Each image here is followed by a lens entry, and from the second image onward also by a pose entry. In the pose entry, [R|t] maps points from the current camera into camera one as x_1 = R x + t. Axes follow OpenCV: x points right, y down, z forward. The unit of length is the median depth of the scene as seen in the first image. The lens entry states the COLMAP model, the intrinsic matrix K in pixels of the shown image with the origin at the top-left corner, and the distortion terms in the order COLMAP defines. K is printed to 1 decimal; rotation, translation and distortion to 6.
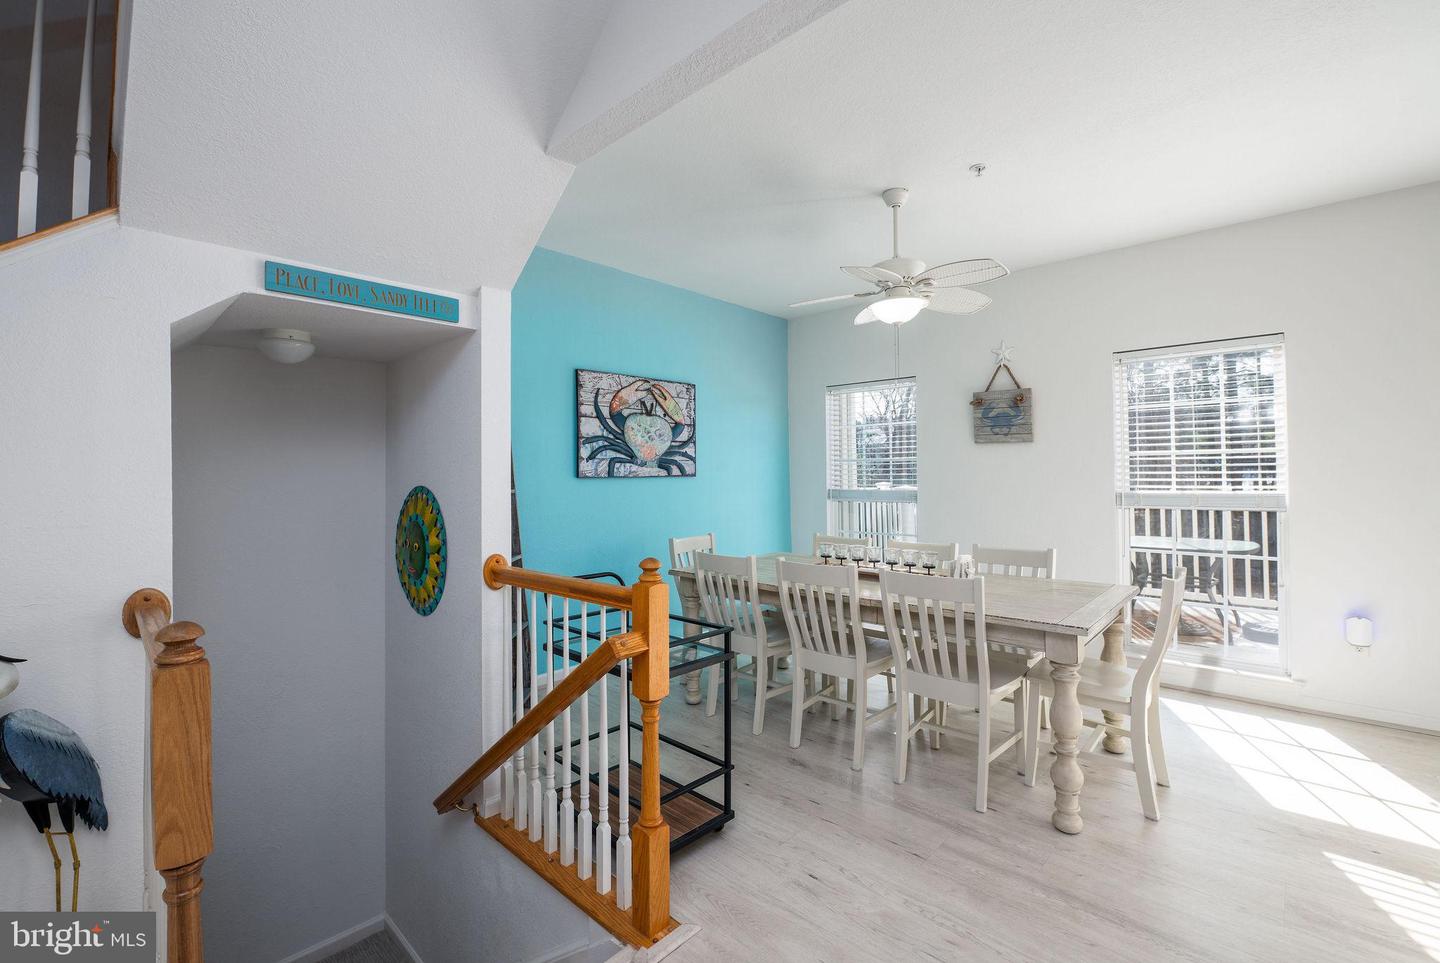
lens RADIAL K [[628.1, 0, 722.2], [0, 628.1, 472.0], [0, 0, 1]] dist [-0.027142, -0.000310]
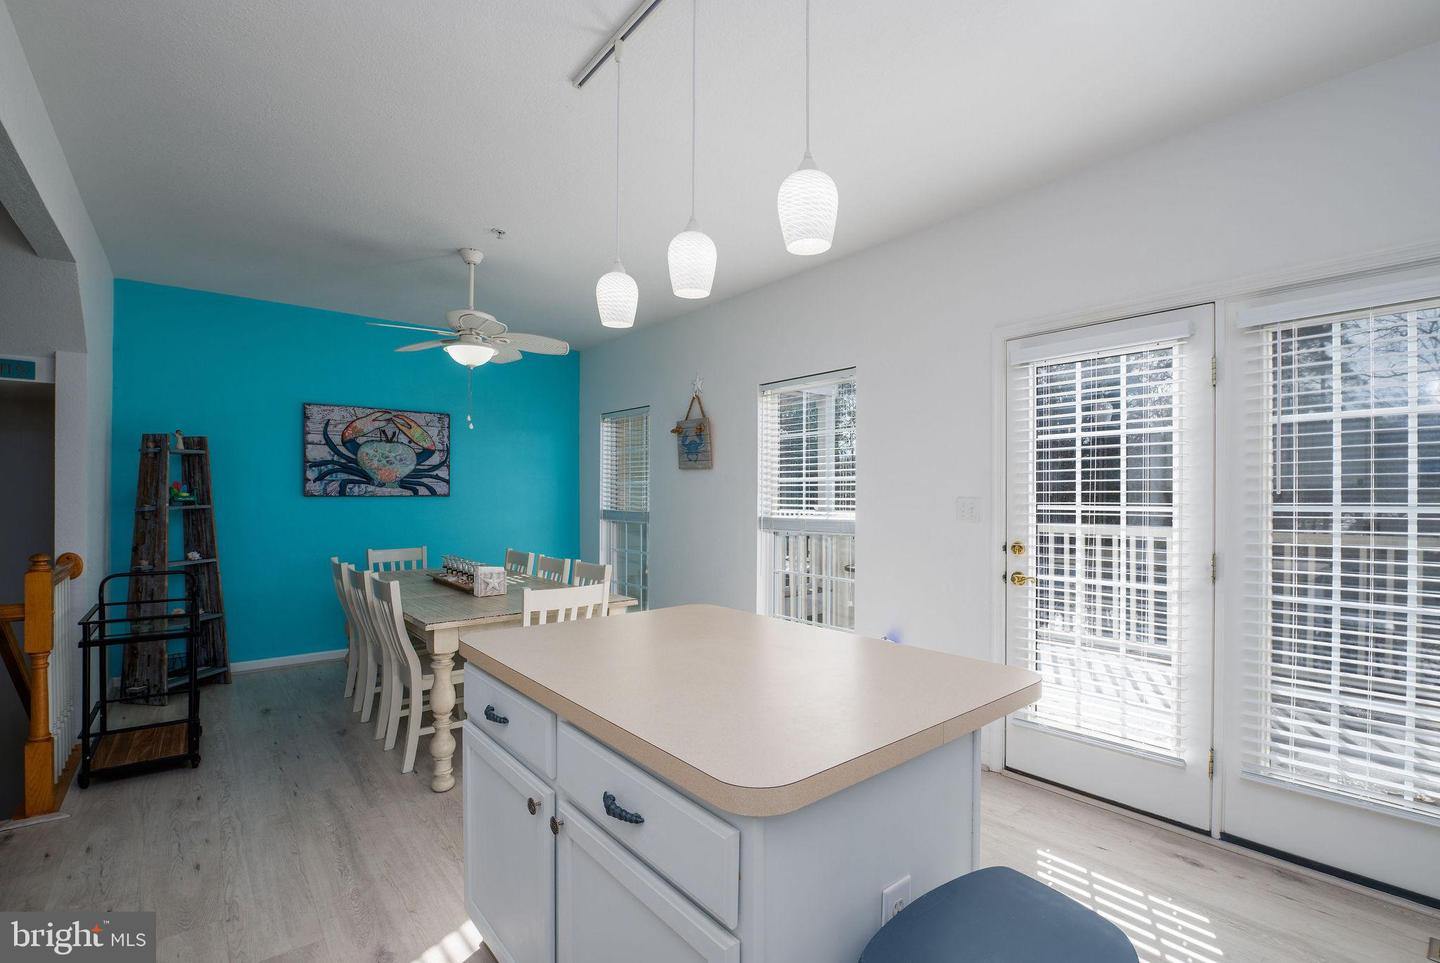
lens RADIAL K [[628.1, 0, 686.4], [0, 628.1, 505.6], [0, 0, 1]] dist [-0.027142, -0.000310]
pose [[0.995300, 0.014231, -0.095789, 0.554747], [-0.012047, 0.999655, 0.023345, -0.008515], [0.096088, -0.022081, 0.995128, -0.082668]]
